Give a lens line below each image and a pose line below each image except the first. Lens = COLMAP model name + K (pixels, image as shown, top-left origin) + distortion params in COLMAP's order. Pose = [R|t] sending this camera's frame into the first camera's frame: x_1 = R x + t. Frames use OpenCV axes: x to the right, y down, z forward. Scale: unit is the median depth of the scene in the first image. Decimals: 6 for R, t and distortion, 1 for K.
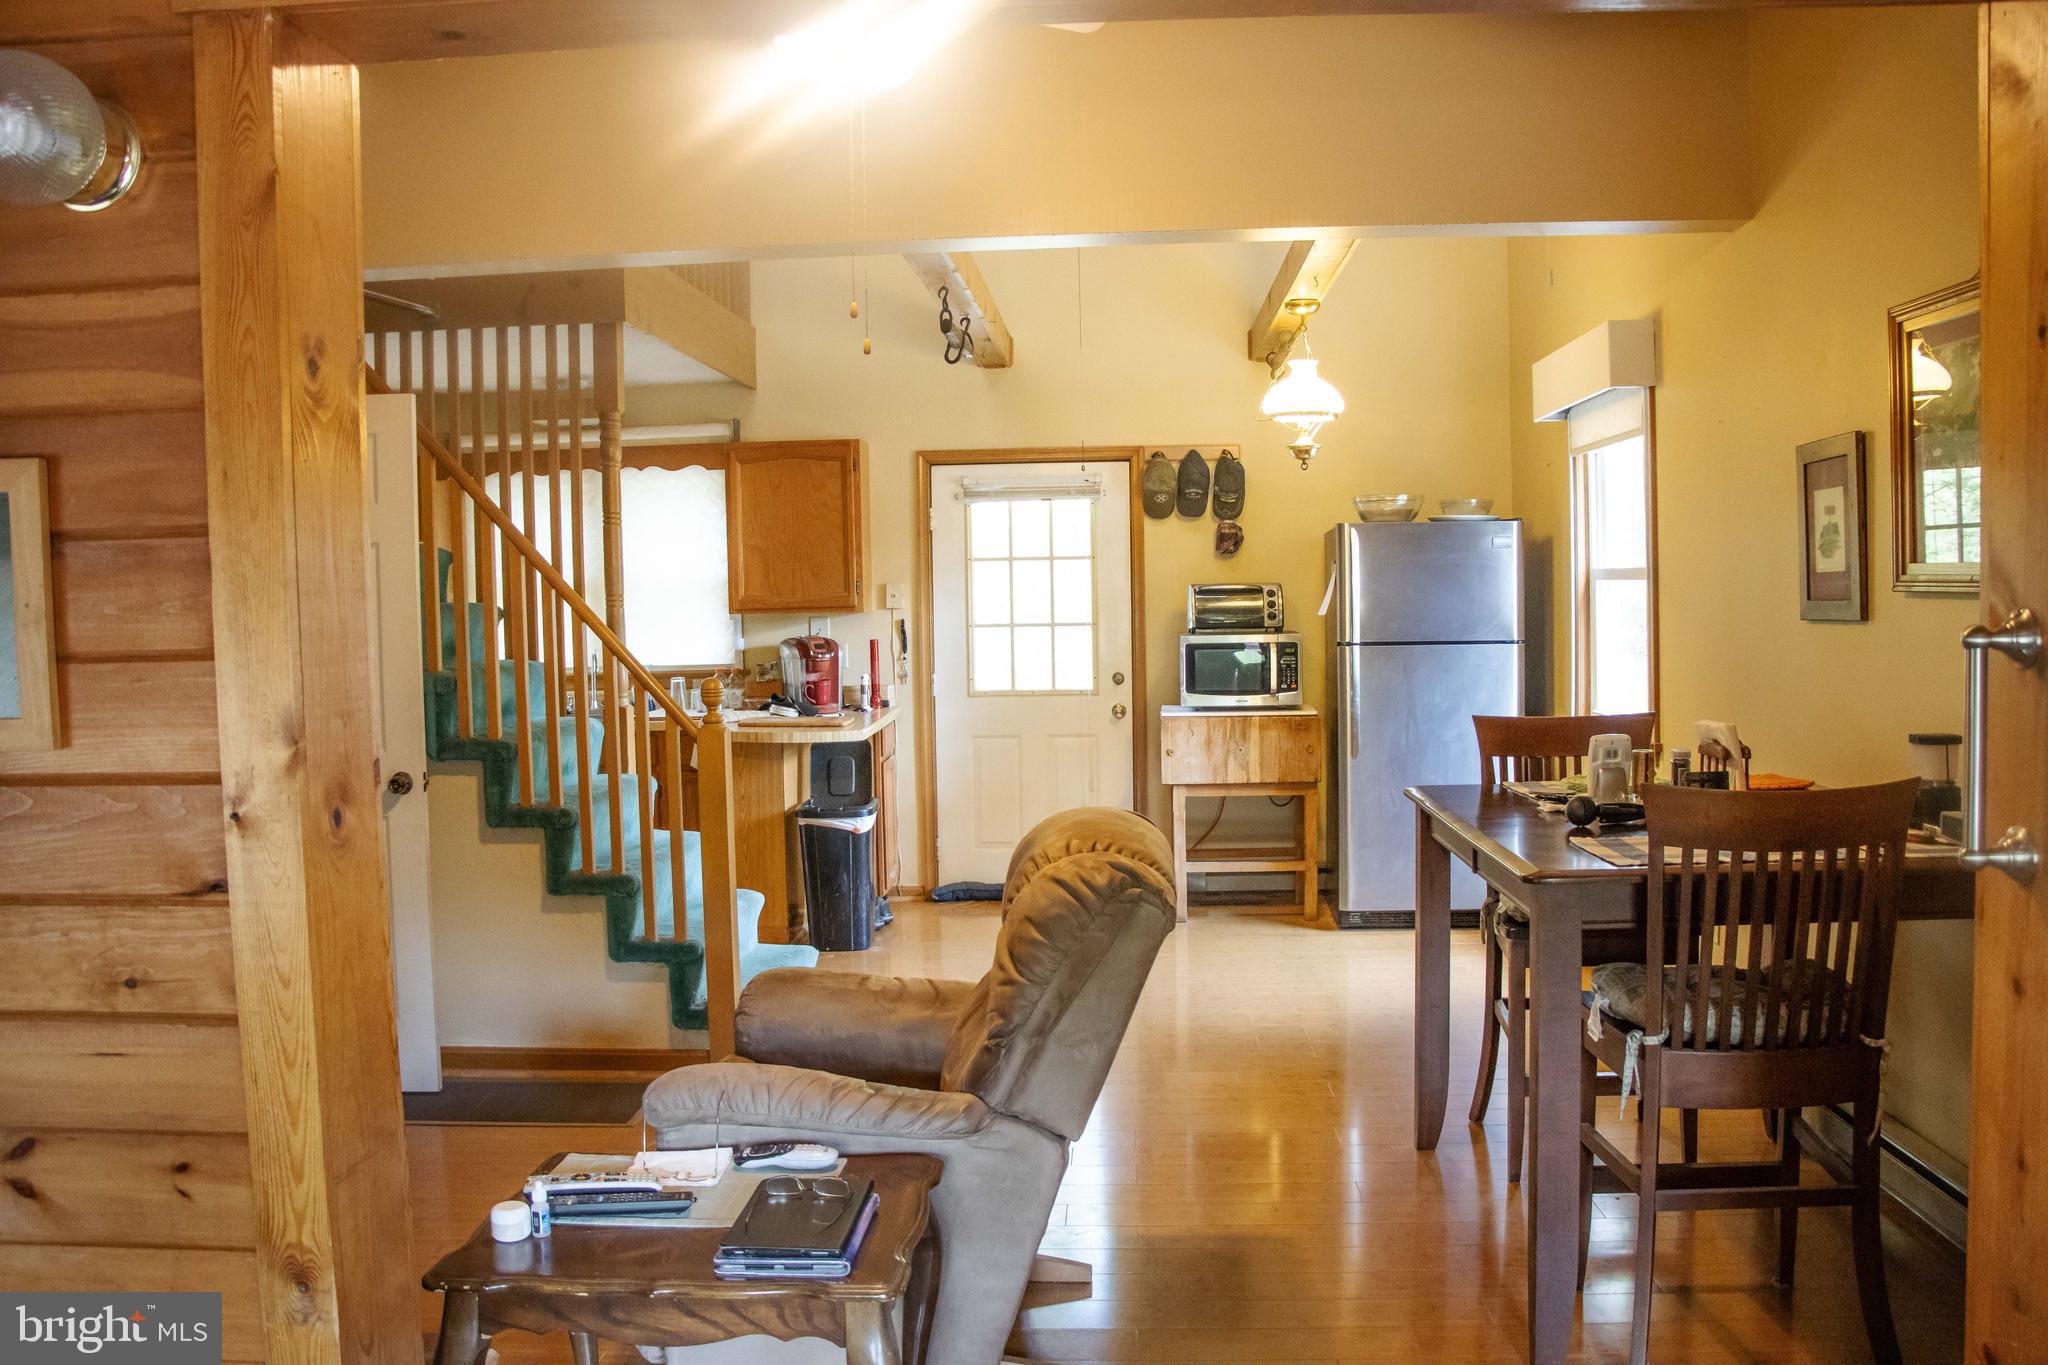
lens RADIAL K [[1682.4, 0, 1024.0], [0, 1682.4, 682.5], [0, 0, 1]] dist [-0.183945, 0.116700]
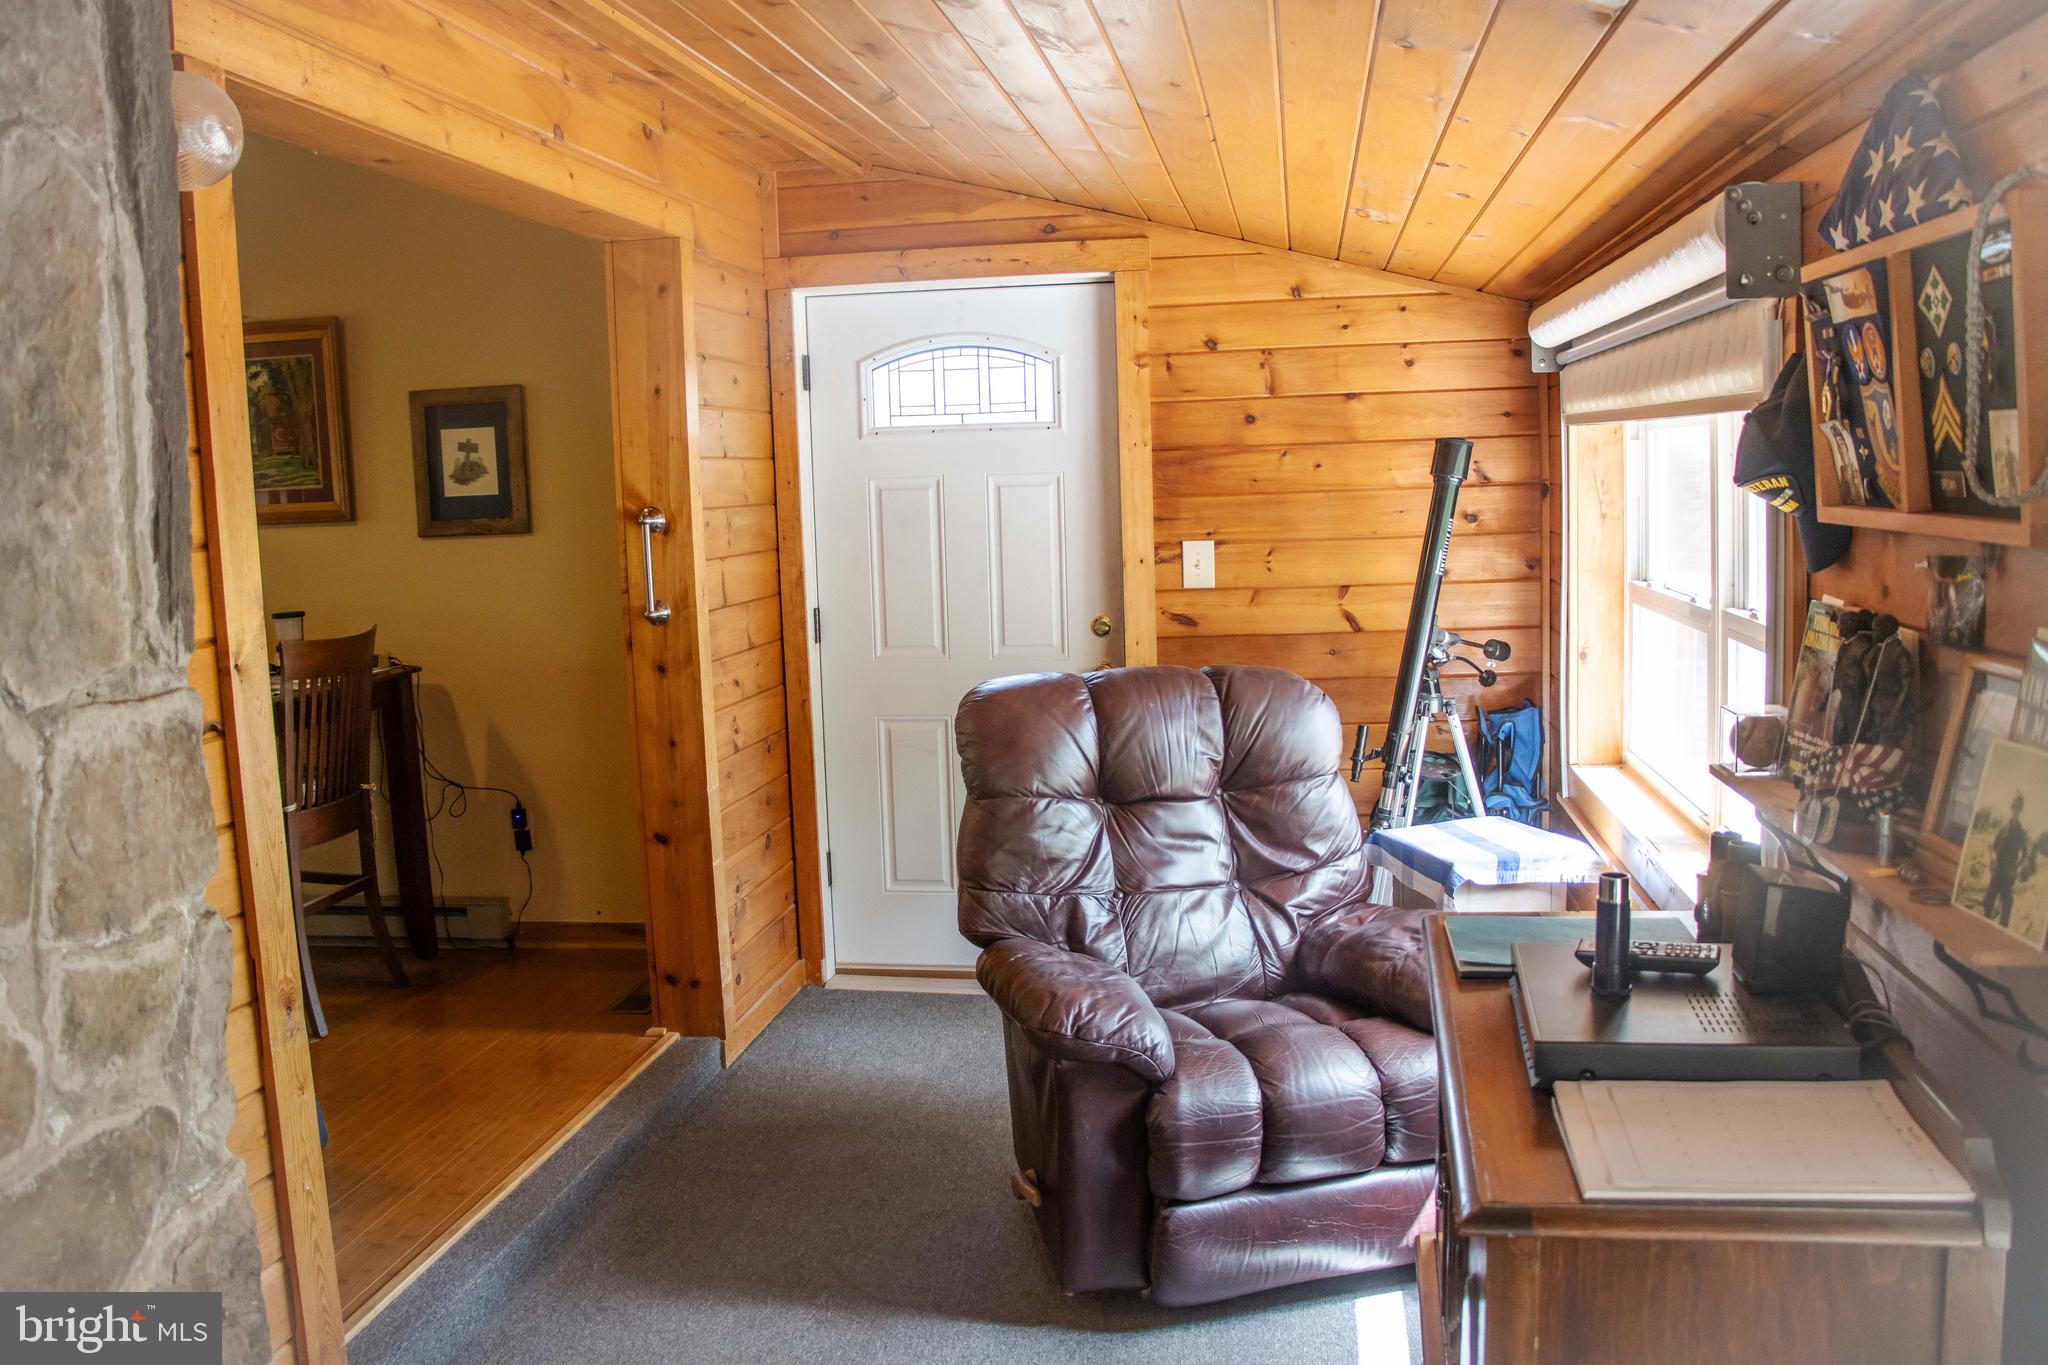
lens RADIAL K [[1696.0, 0, 1024.0], [0, 1696.0, 682.5], [0, 0, 1]] dist [-0.187070, 0.163886]
pose [[0.089599, -0.101724, 0.990770, -0.433497], [0.091364, 0.991416, 0.093528, 0.007042], [-0.991779, 0.082141, 0.098124, 0.054565]]
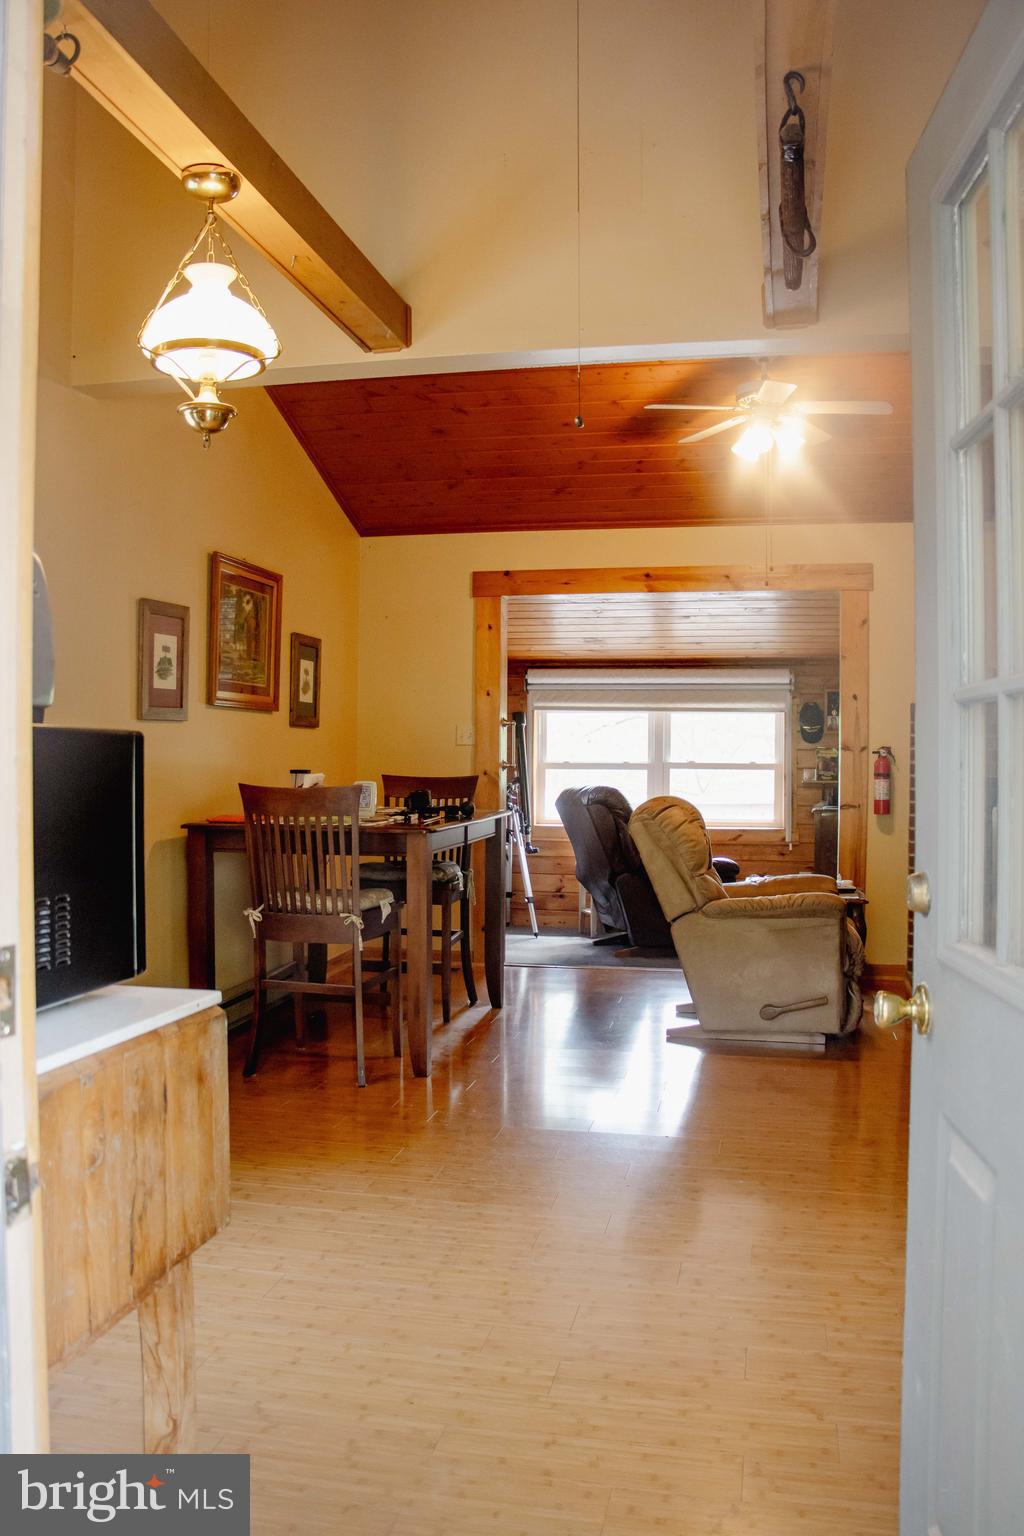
lens RADIAL K [[1272.0, 0, 512.0], [0, 1272.0, 768.0], [0, 0, 1]] dist [-0.187070, 0.163886]
pose [[-0.989374, 0.017872, 0.144293, 0.000653], [0.027054, 0.997714, 0.061926, -0.033152], [-0.142857, 0.065172, -0.987595, 1.216046]]
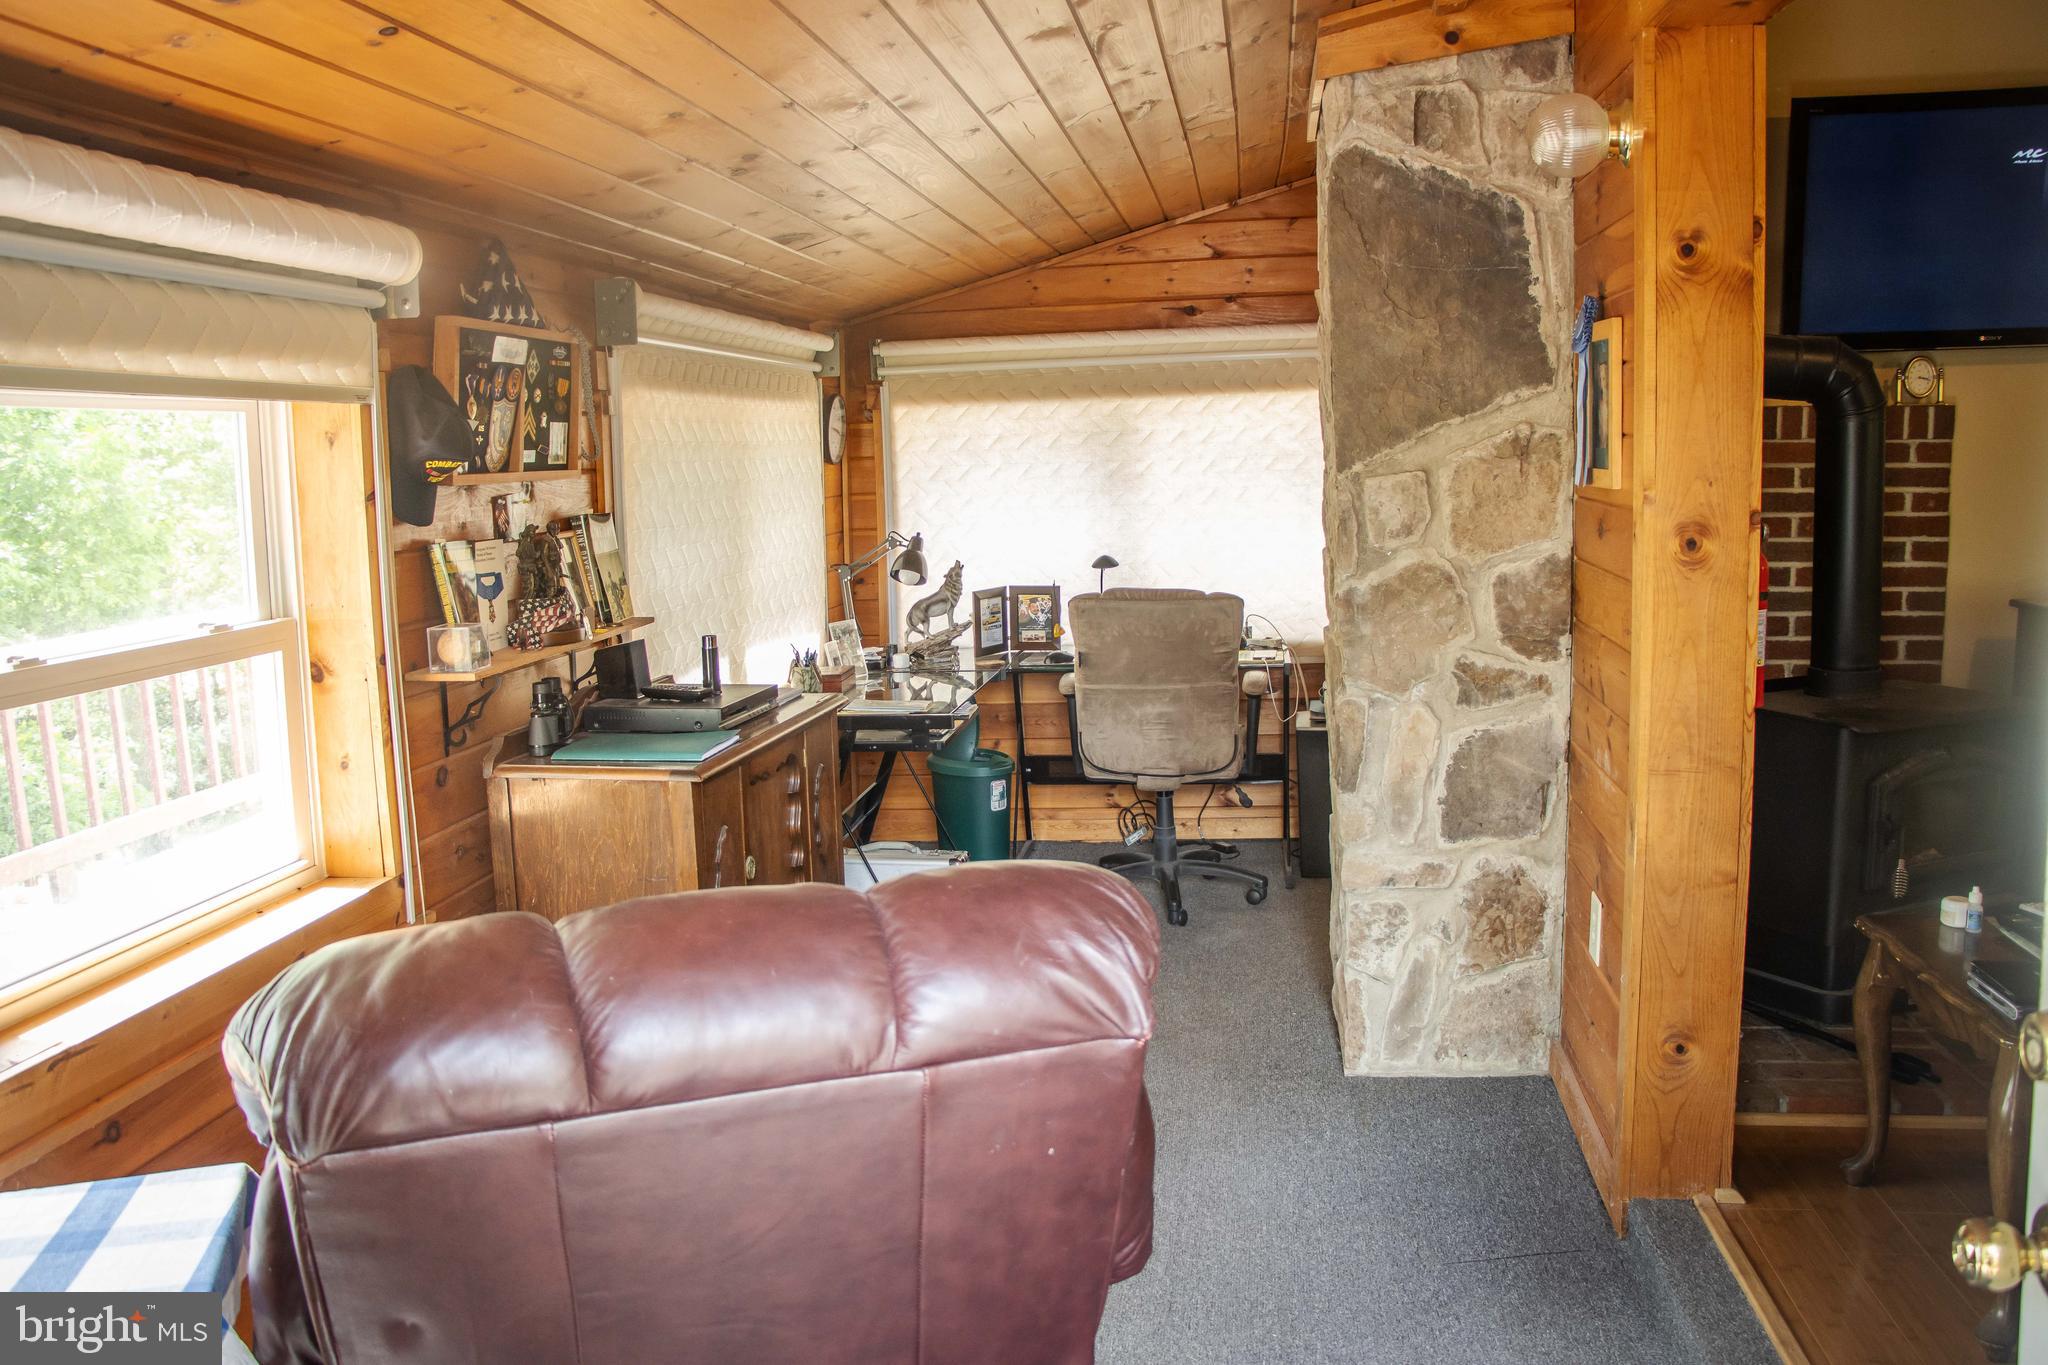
lens RADIAL K [[1700.7, 0, 1023.8], [0, 1700.7, 660.6], [0, 0, 1]] dist [-0.184785, 0.160370]
pose [[-0.067484, 0.151618, -0.986133, 0.299606], [-0.027373, 0.987733, 0.153737, -0.007963], [0.997345, 0.037368, -0.062506, 0.123067]]
